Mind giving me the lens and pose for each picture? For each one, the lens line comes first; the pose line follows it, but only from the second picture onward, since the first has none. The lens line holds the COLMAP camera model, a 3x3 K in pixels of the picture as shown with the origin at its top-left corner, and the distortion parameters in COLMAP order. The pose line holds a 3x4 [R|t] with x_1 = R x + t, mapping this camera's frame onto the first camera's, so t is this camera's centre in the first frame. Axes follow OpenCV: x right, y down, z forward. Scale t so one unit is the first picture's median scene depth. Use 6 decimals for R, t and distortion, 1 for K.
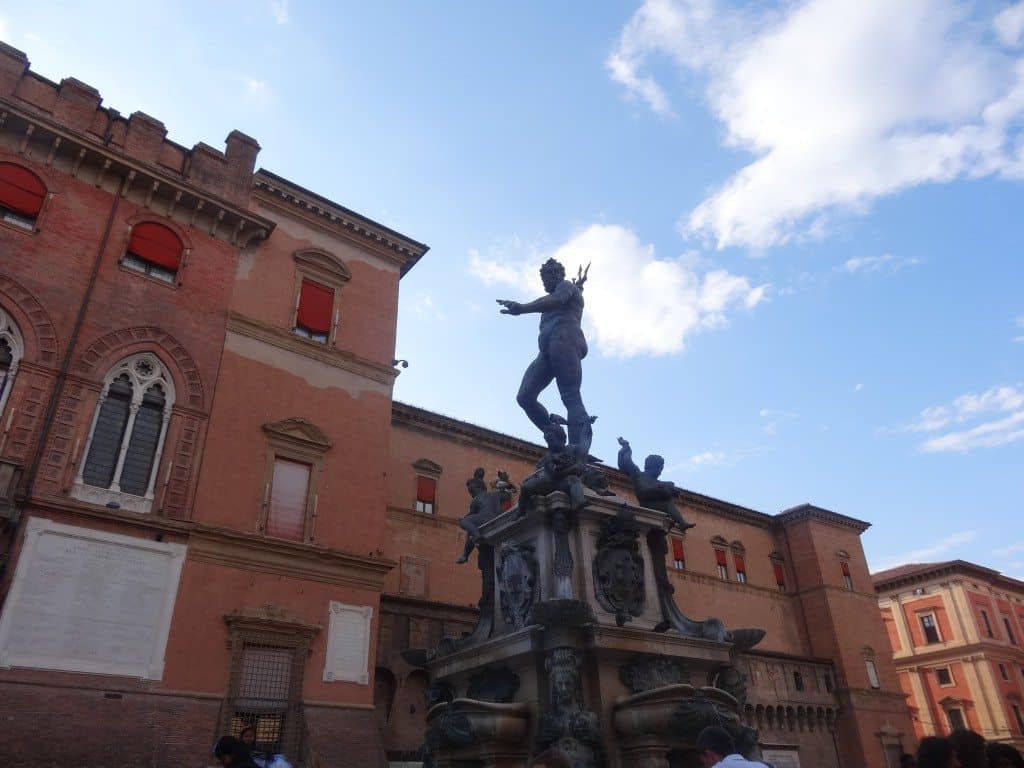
lens RADIAL K [[758.3, 0, 512.0], [0, 758.3, 384.0], [0, 0, 1]] dist [-0.000111, -0.005005]
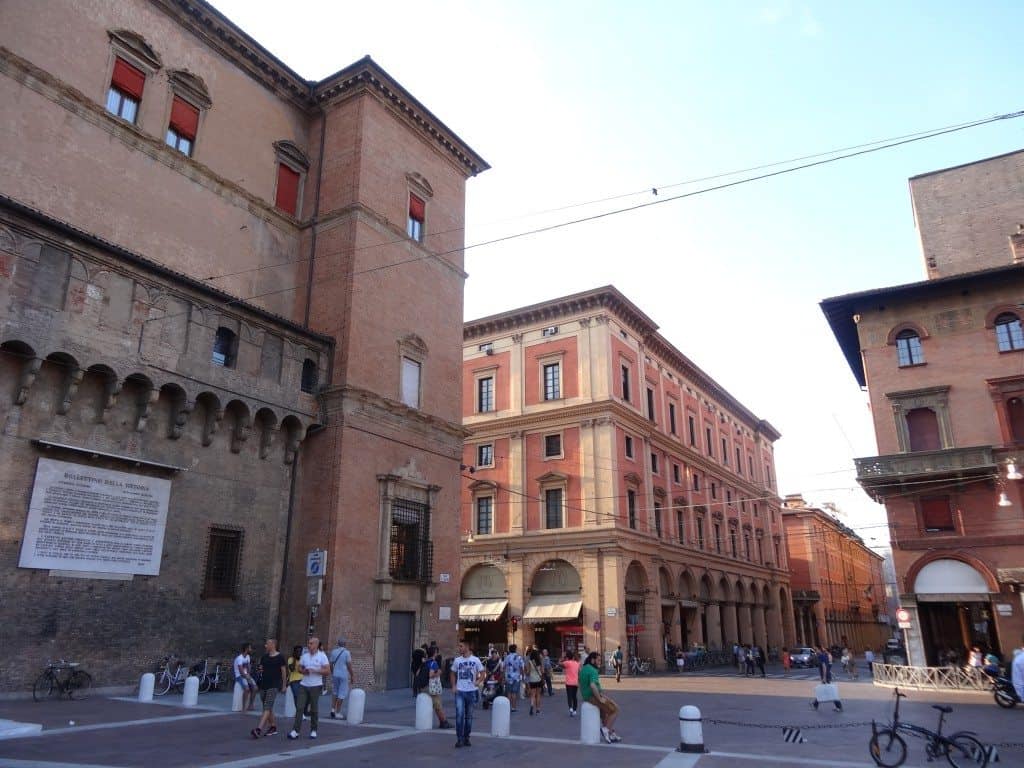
lens RADIAL K [[758.3, 0, 512.0], [0, 758.3, 384.0], [0, 0, 1]] dist [-0.000111, -0.005005]
pose [[0.923913, 0.144290, 0.354352, 0.395578], [-0.214793, 0.962050, 0.168296, 0.312954], [-0.316621, -0.231604, 0.919843, 0.542957]]
